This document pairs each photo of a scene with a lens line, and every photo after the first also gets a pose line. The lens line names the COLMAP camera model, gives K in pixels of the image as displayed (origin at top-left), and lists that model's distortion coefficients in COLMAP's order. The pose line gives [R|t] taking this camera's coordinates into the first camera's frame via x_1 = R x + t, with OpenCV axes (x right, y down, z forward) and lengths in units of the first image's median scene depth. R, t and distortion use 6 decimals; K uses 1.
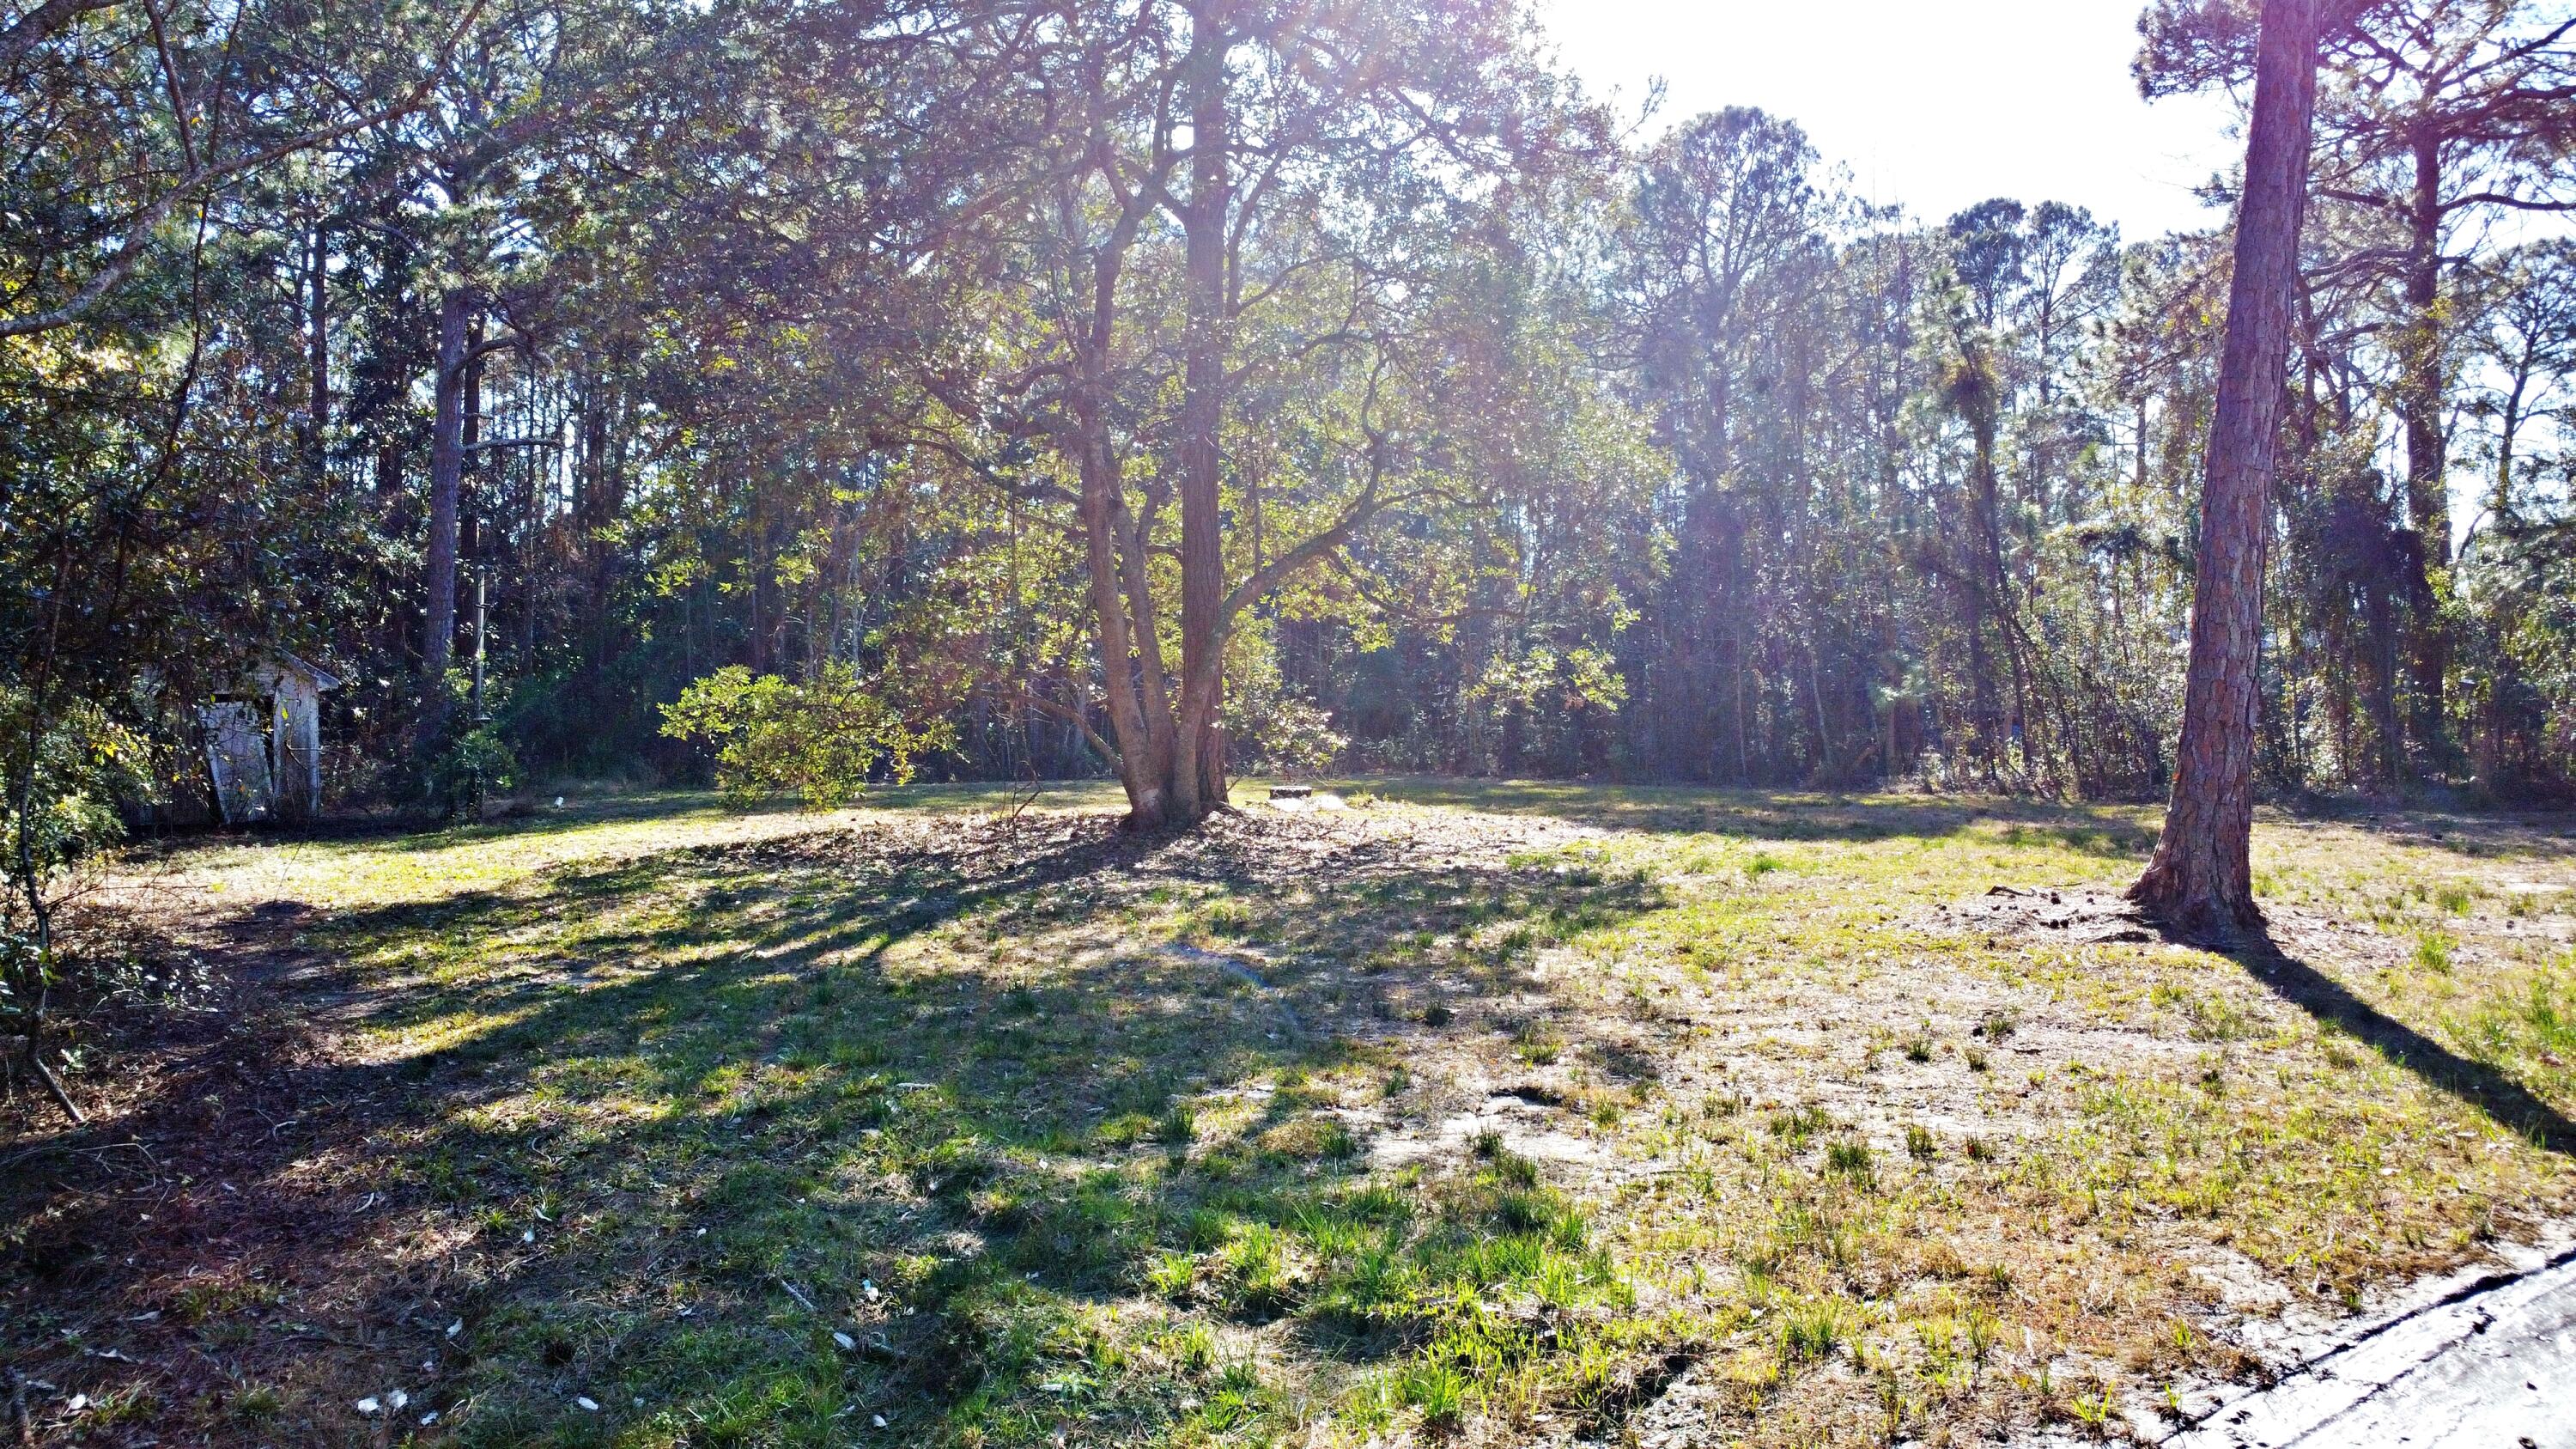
lens RADIAL K [[1847.4, 0, 1288.0], [0, 1847.4, 724.5], [0, 0, 1]] dist [-0.025900, -0.005091]
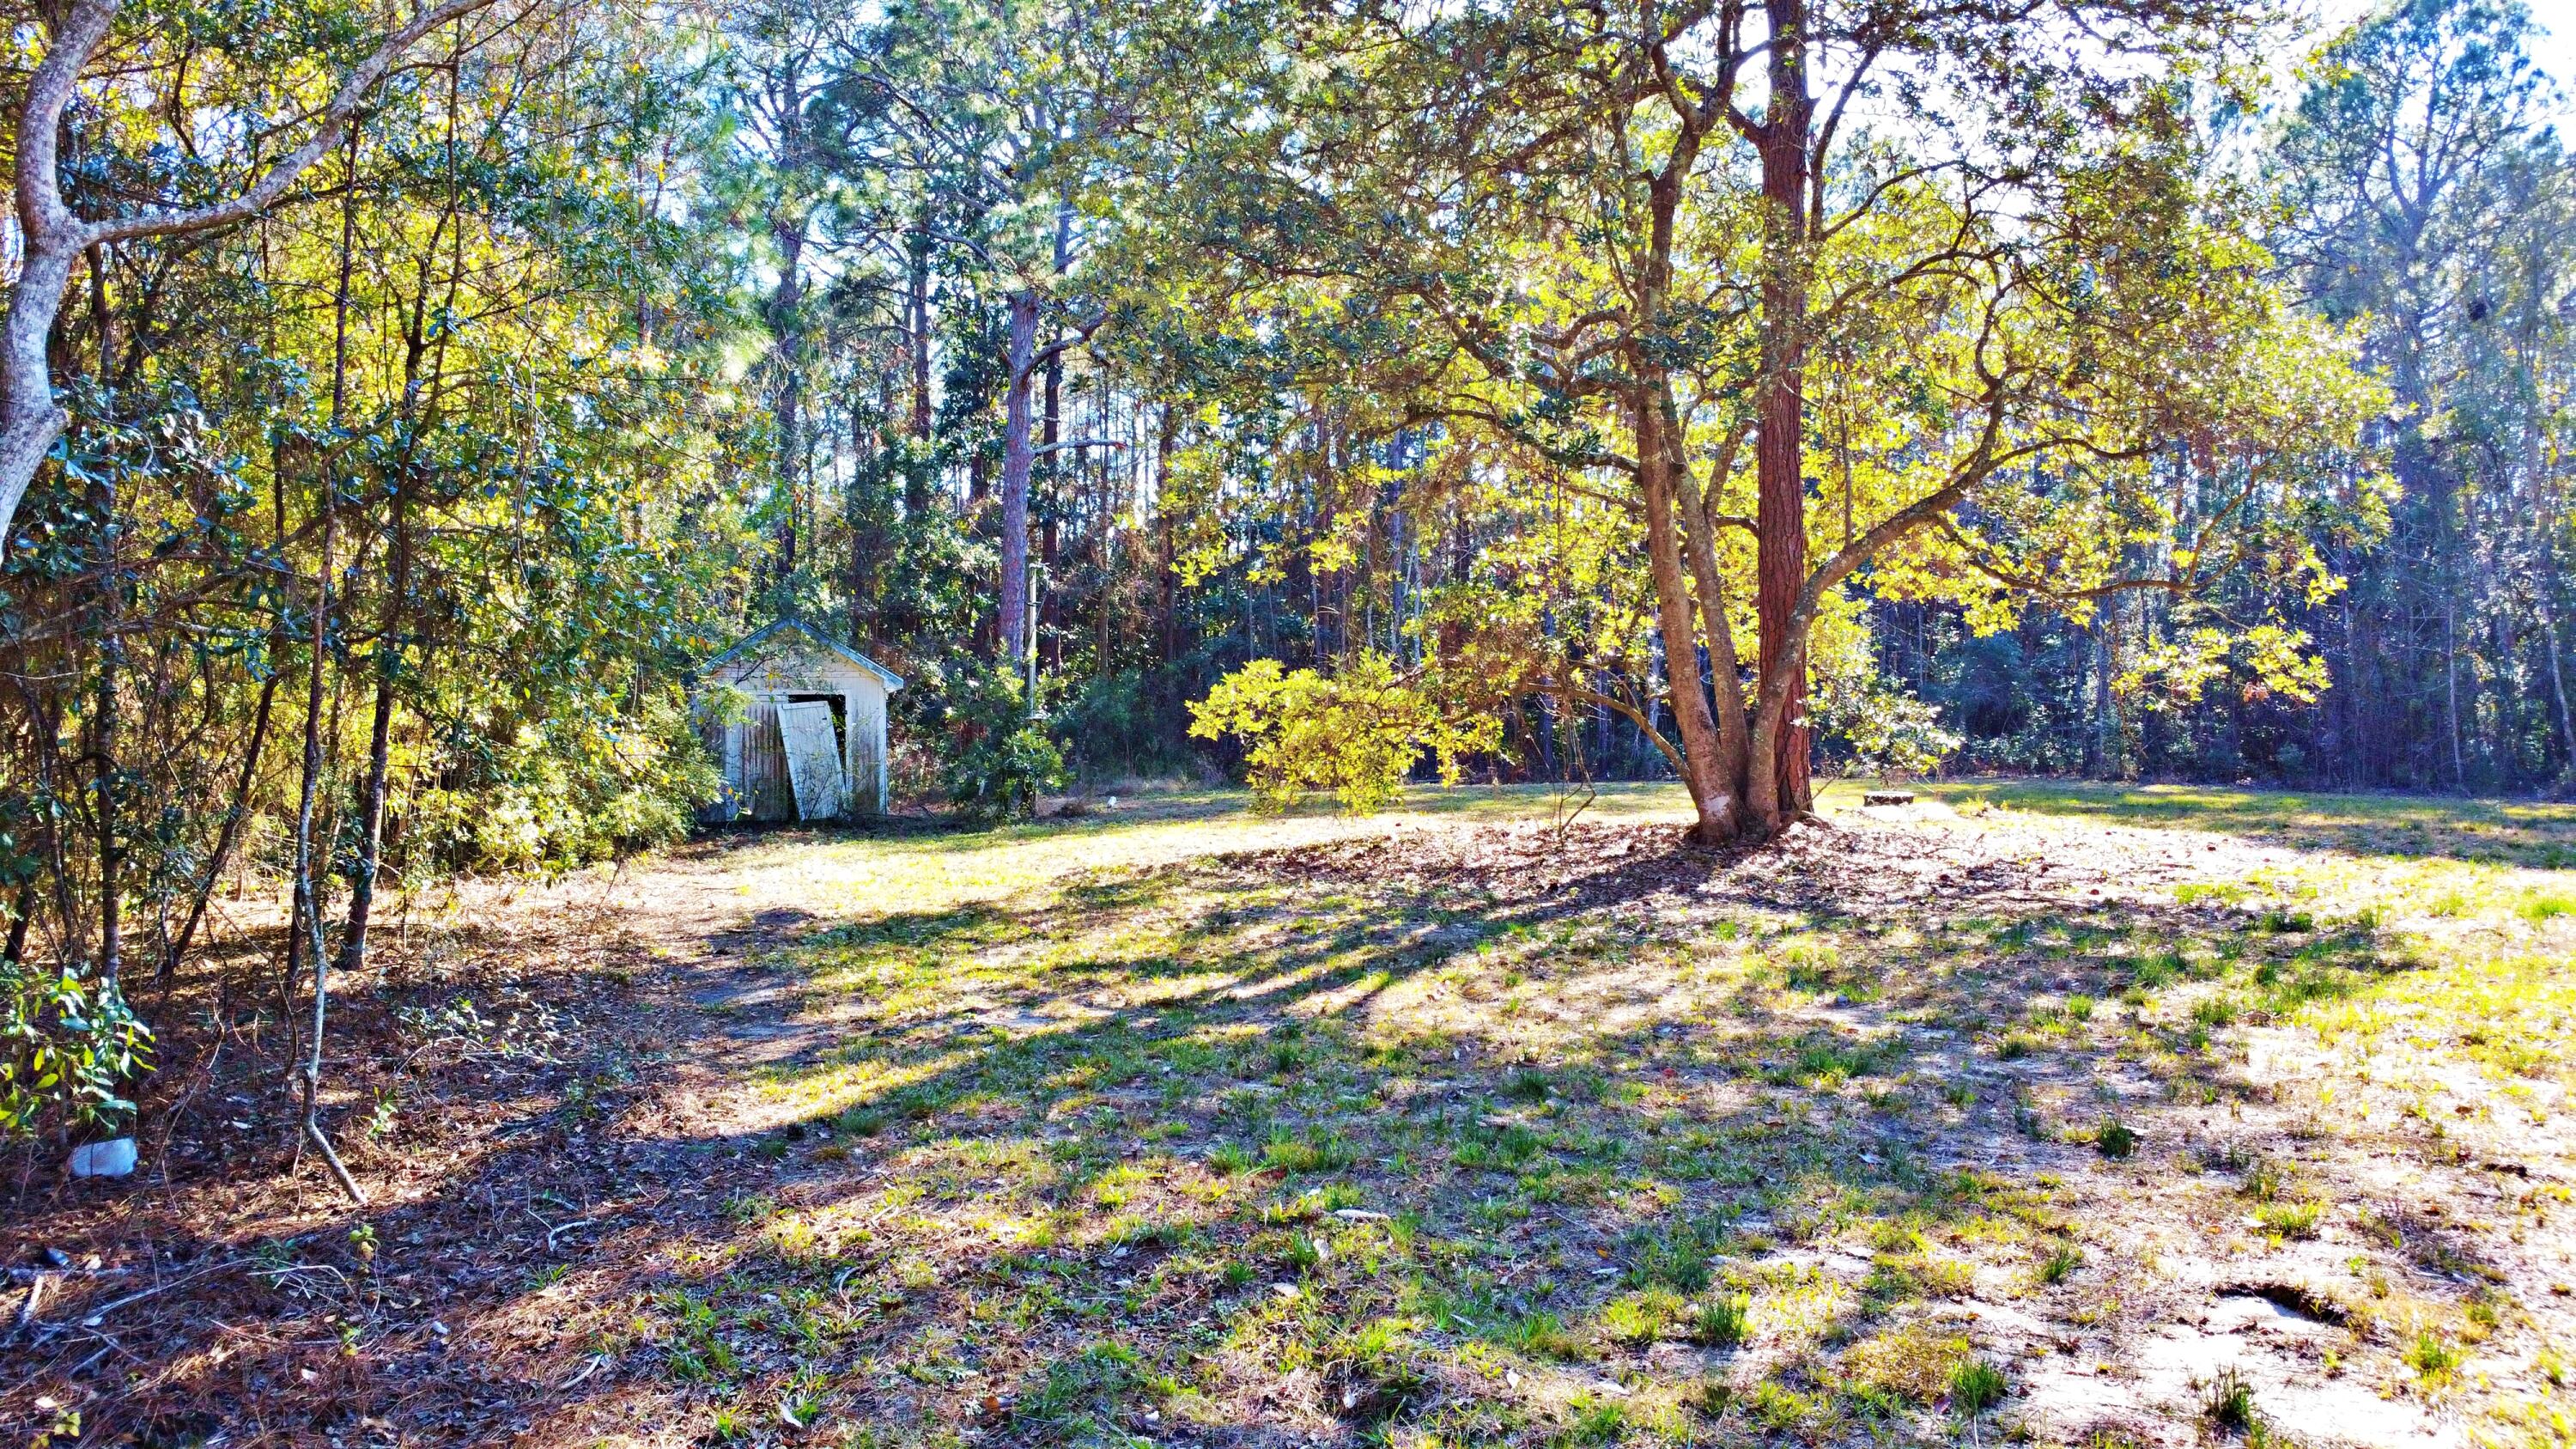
lens RADIAL K [[1847.4, 0, 1288.0], [0, 1847.4, 724.5], [0, 0, 1]] dist [-0.025900, -0.005091]
pose [[0.951609, -0.001878, -0.307305, -0.001620], [0.002307, 0.999997, 0.001033, -0.000183], [0.307302, -0.001692, 0.951611, 0.136233]]
